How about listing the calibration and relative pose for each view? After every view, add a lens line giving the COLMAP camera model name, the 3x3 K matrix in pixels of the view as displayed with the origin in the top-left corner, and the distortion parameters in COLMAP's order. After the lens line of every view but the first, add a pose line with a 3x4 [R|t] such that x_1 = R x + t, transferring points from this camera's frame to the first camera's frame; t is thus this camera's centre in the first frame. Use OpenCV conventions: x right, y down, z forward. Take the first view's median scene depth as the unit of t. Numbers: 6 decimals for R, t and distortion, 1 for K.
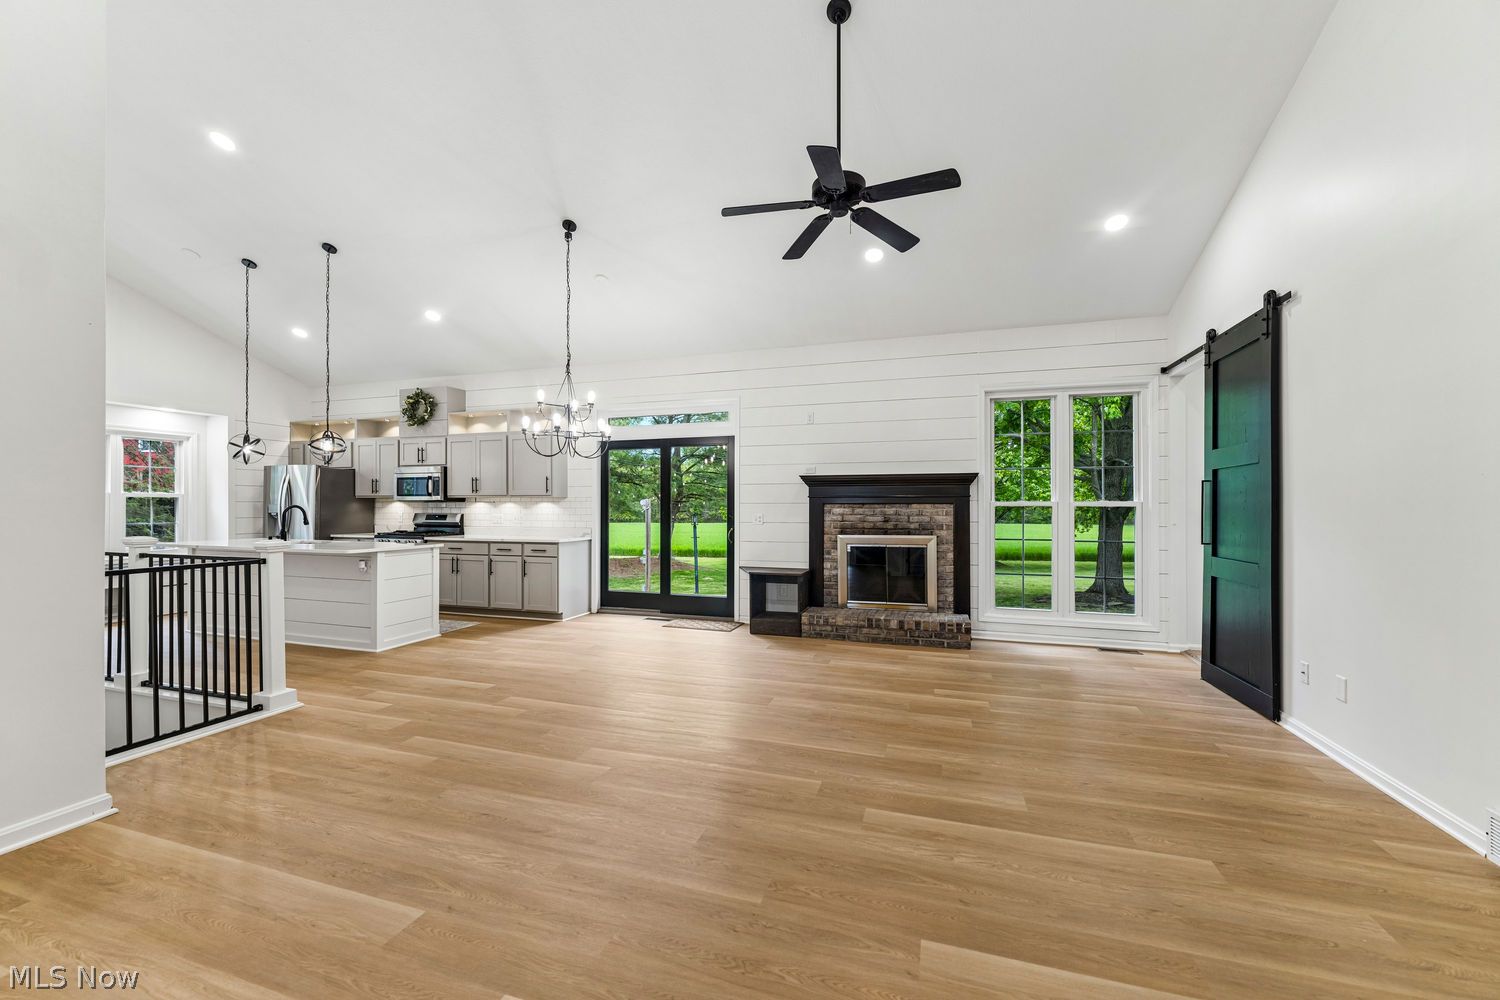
lens RADIAL K [[594.9, 0, 747.6], [0, 594.9, 505.7], [0, 0, 1]] dist [0.000015, -0.000760]
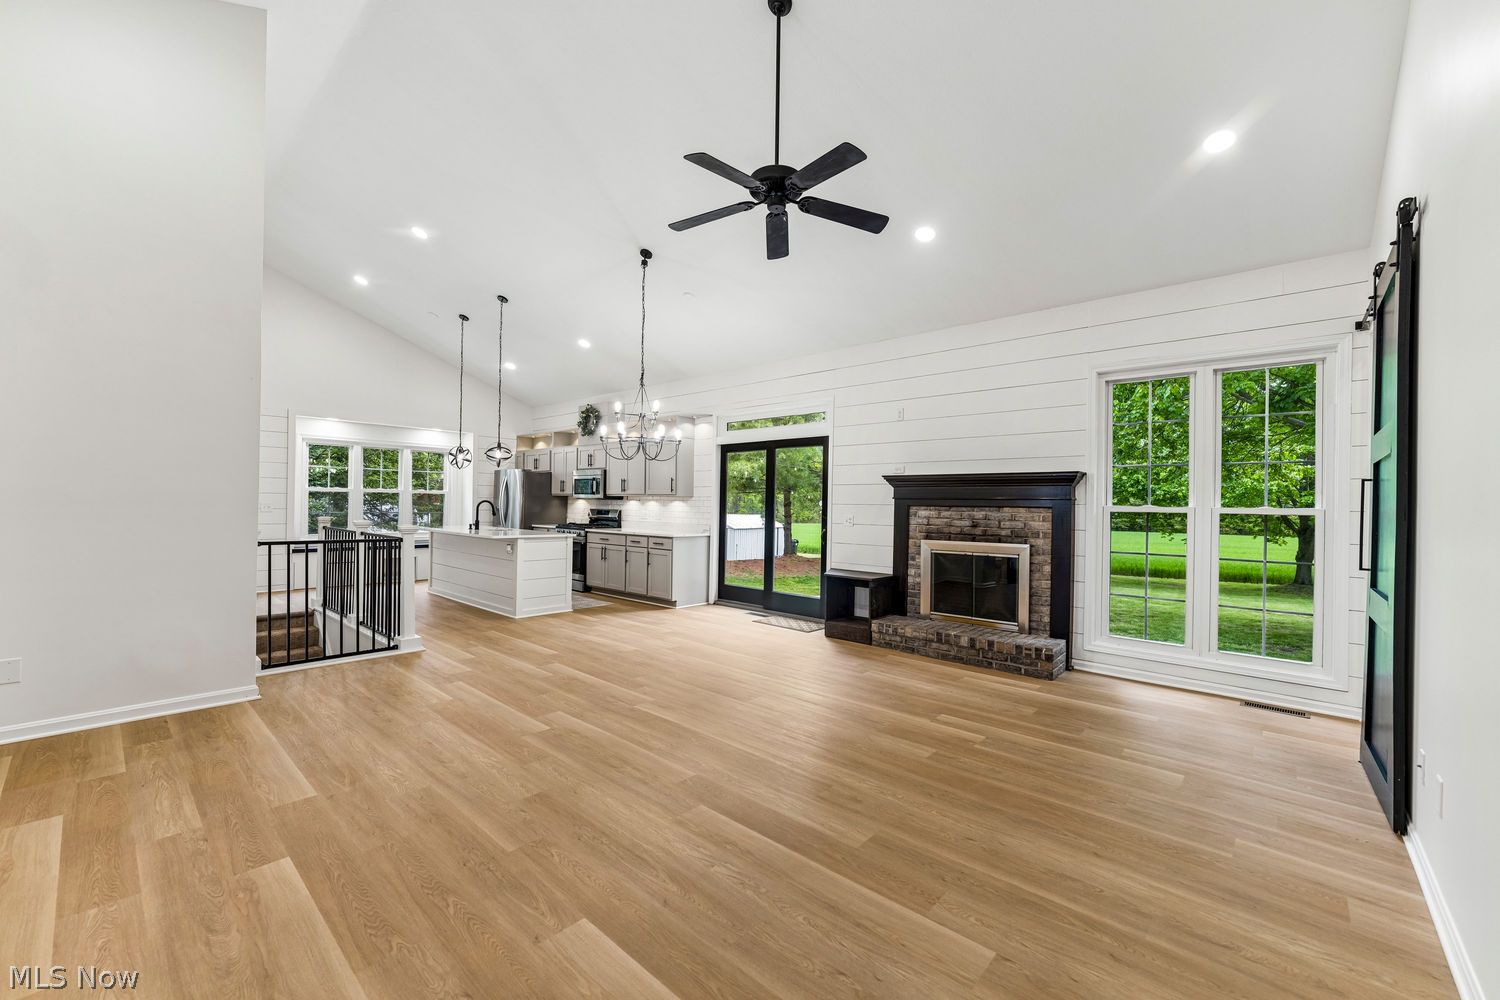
lens RADIAL K [[594.9, 0, 747.4], [0, 594.9, 506.2], [0, 0, 1]] dist [0.000015, -0.000760]
pose [[0.913649, 0.015914, -0.406192, 0.292045], [-0.016536, 0.999861, 0.001979, -0.000153], [0.406167, 0.004908, 0.913786, 0.047664]]
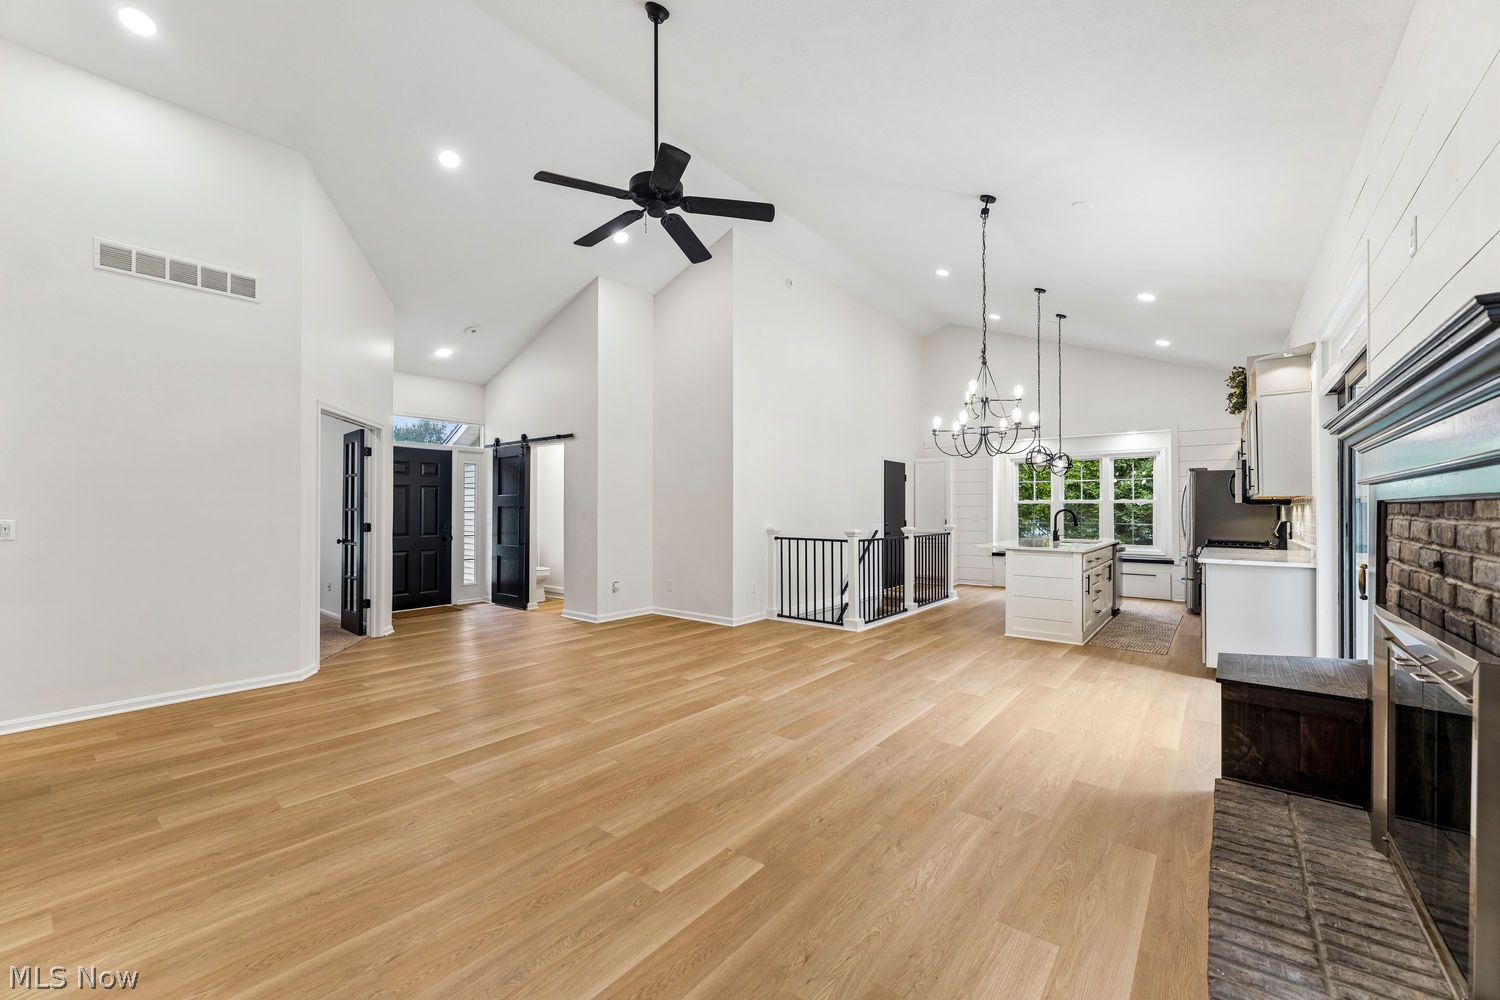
lens RADIAL K [[594.9, 0, 747.5], [0, 594.9, 505.0], [0, 0, 1]] dist [0.000015, -0.000760]
pose [[-0.351802, -0.008641, -0.936034, 0.578844], [-0.001611, 0.999961, -0.008626, 0.001699], [0.936073, -0.001527, -0.351803, 0.842054]]
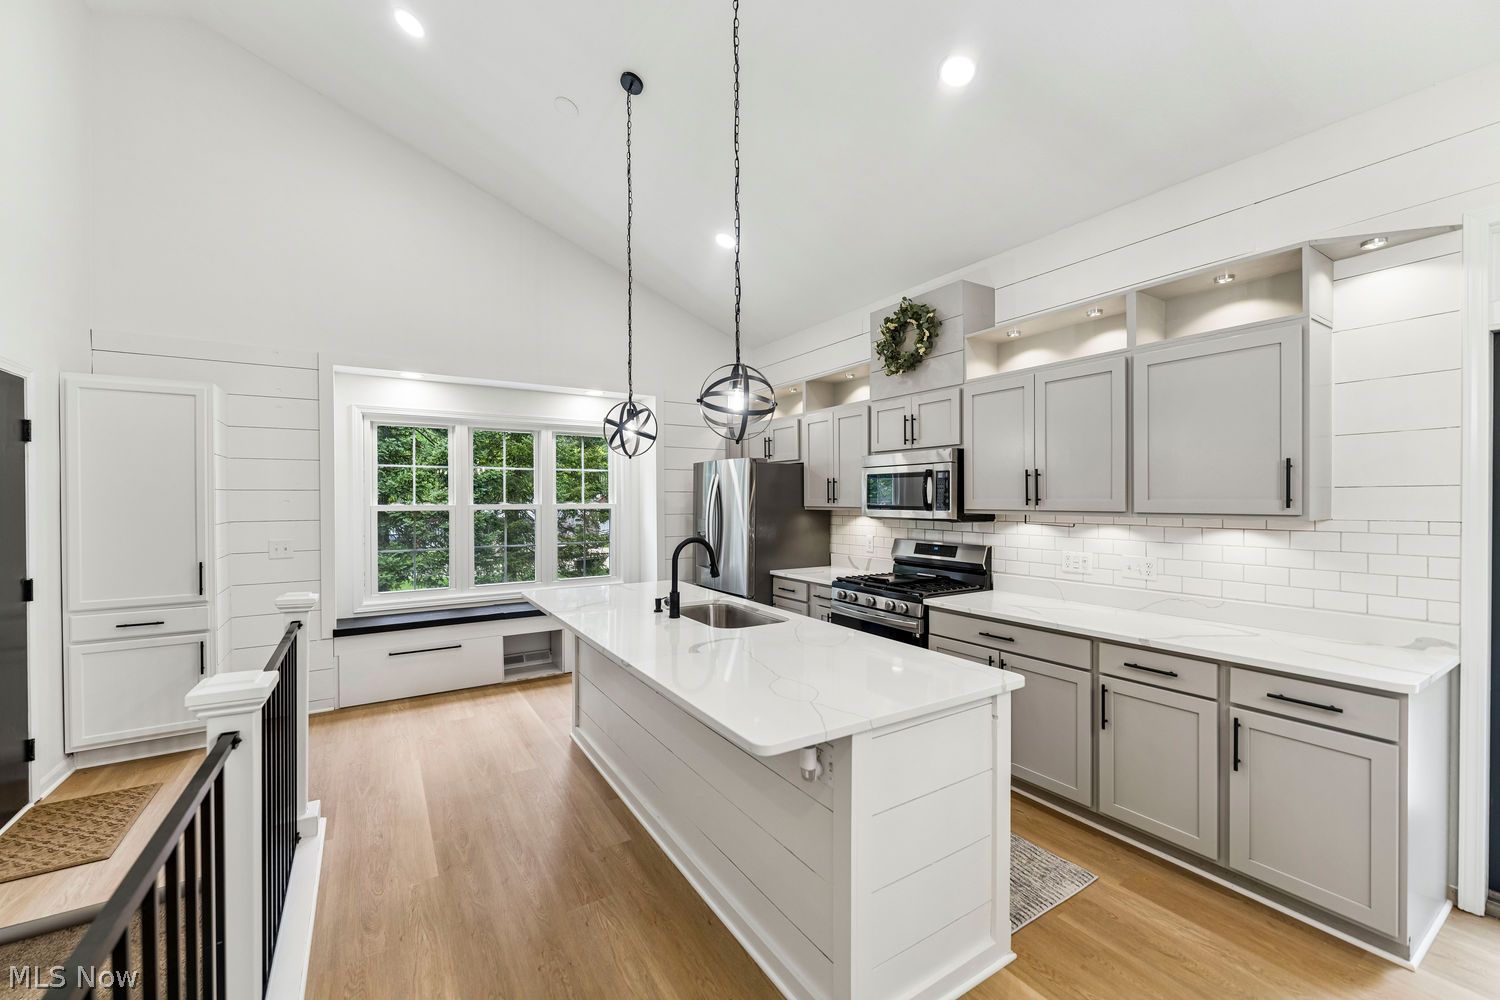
lens RADIAL K [[594.9, 0, 747.8], [0, 594.9, 501.9], [0, 0, 1]] dist [0.000015, -0.000760]
pose [[0.771870, 0.000056, -0.635781, -0.427654], [0.006218, 0.999952, 0.007636, -0.035495], [0.635751, -0.009847, 0.771832, 0.665941]]
